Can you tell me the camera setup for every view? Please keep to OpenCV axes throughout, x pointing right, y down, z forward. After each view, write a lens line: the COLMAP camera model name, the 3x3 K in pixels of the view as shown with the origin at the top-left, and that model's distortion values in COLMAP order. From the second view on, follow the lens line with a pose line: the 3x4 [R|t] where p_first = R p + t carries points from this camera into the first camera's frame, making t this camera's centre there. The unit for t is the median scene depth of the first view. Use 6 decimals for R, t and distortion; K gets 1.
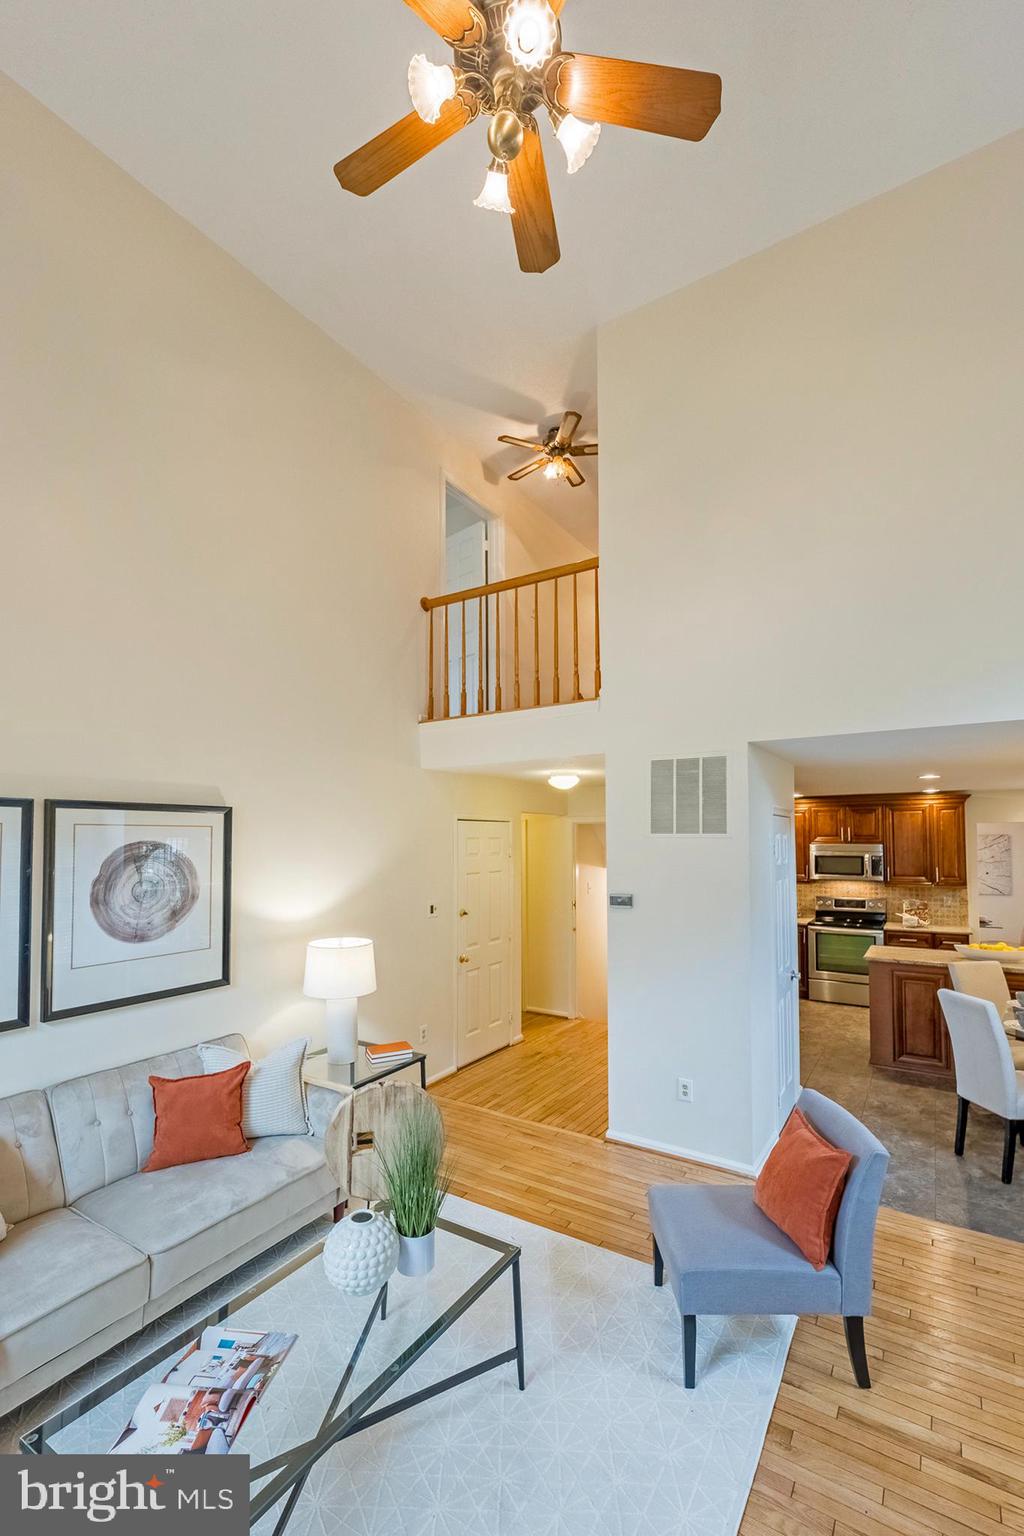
lens RADIAL K [[668.1, 0, 495.2], [0, 668.1, 787.4], [0, 0, 1]] dist [-0.002969, 0.001328]
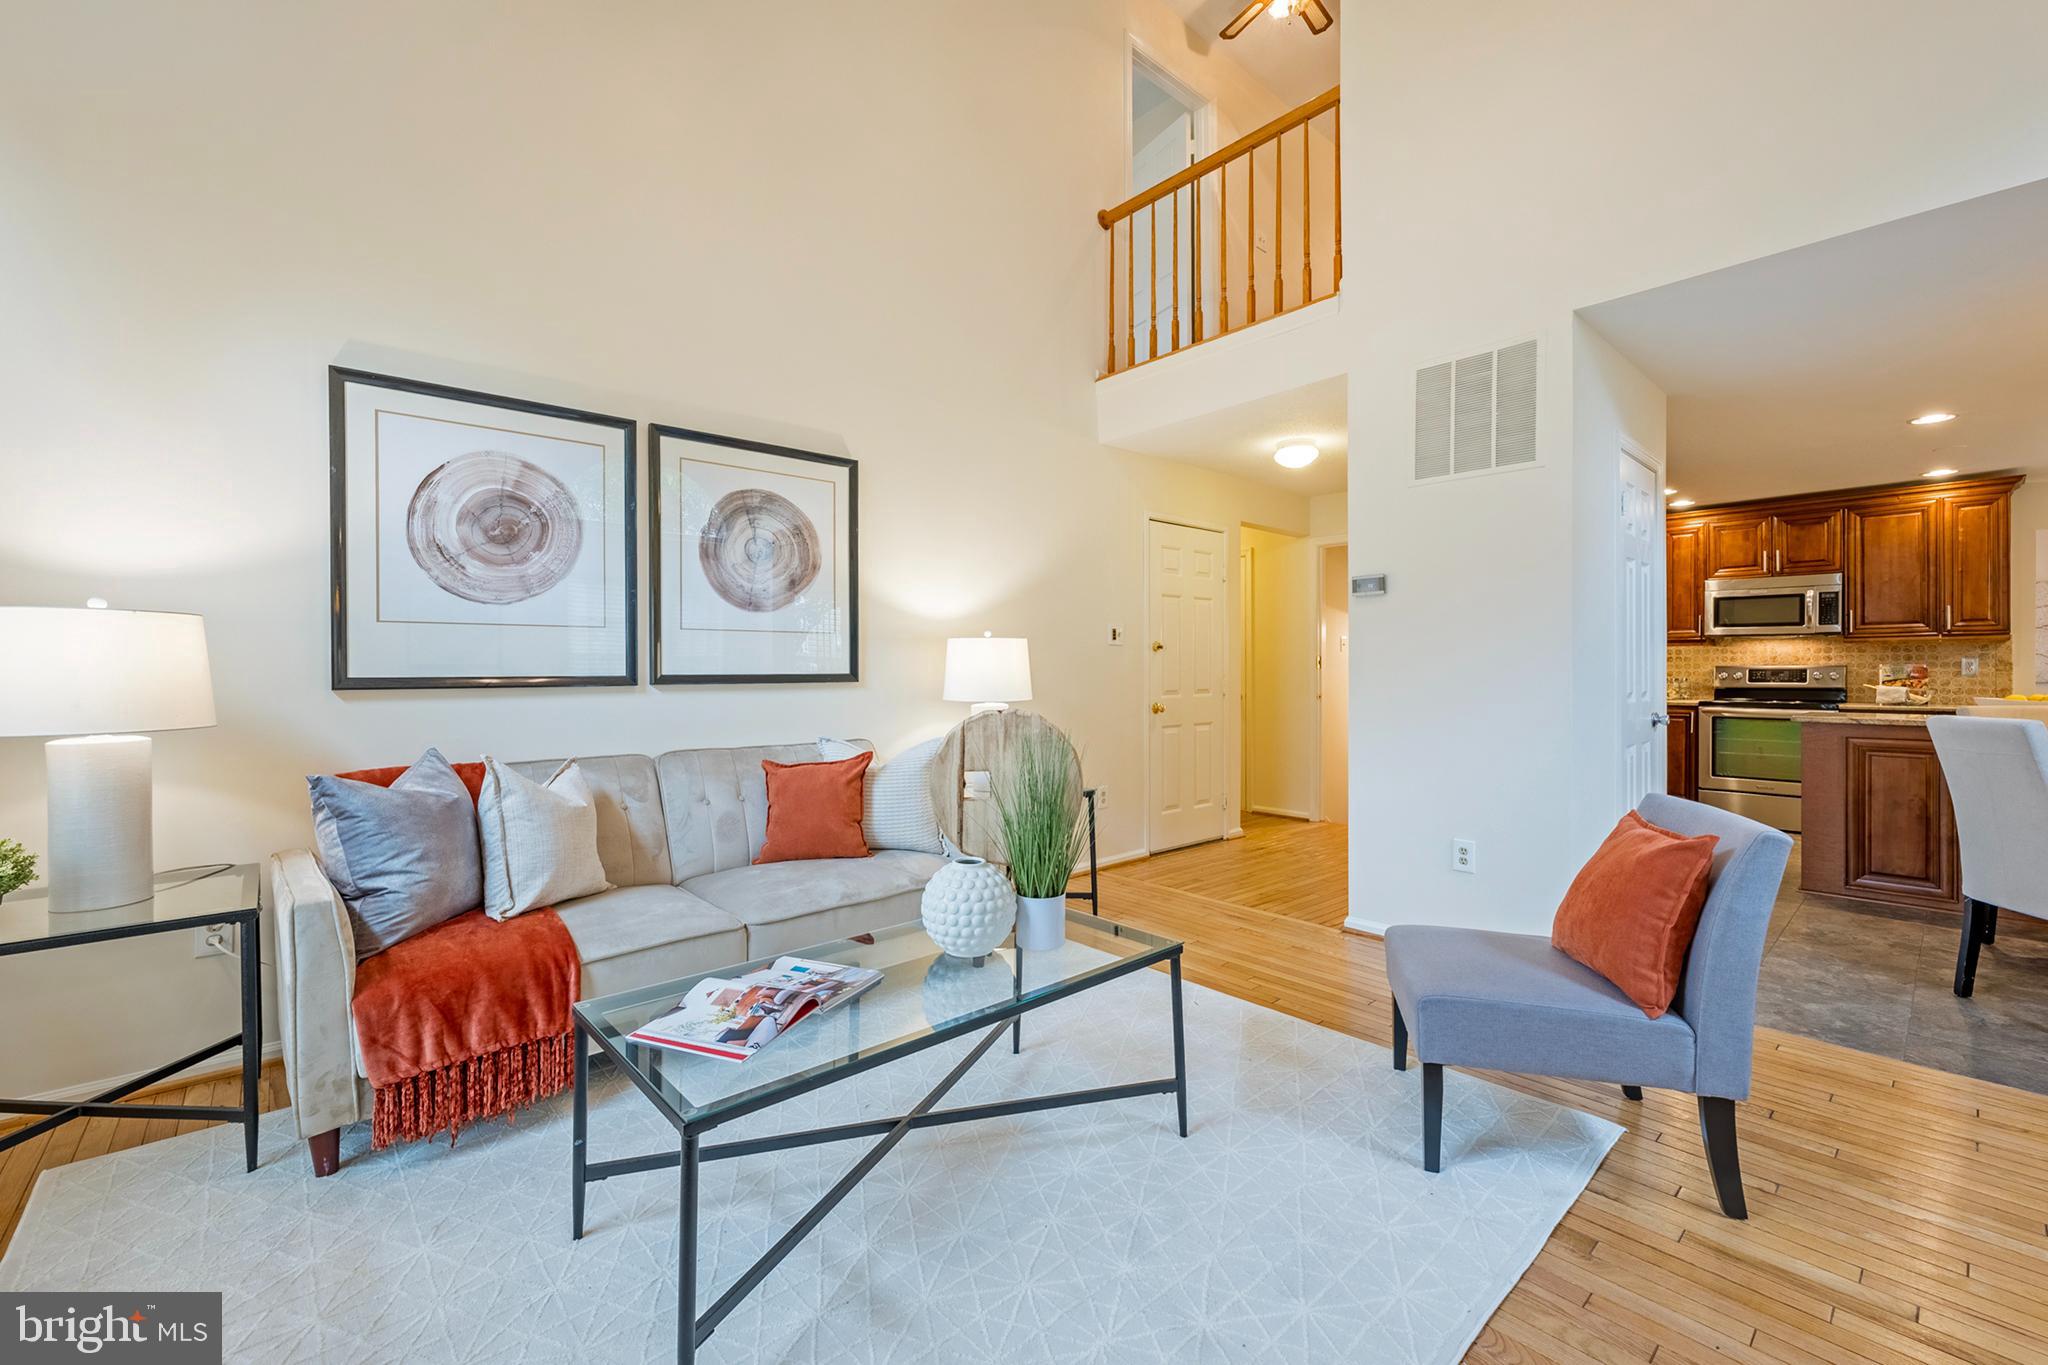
lens RADIAL K [[835.9, 0, 1020.5], [0, 835.9, 672.2], [0, 0, 1]] dist [-0.000433, 0.000624]
pose [[0.963691, 0.011138, -0.266787, 0.082893], [-0.002634, 0.999478, 0.032212, 0.276727], [0.267006, -0.030340, 0.963217, 0.057896]]
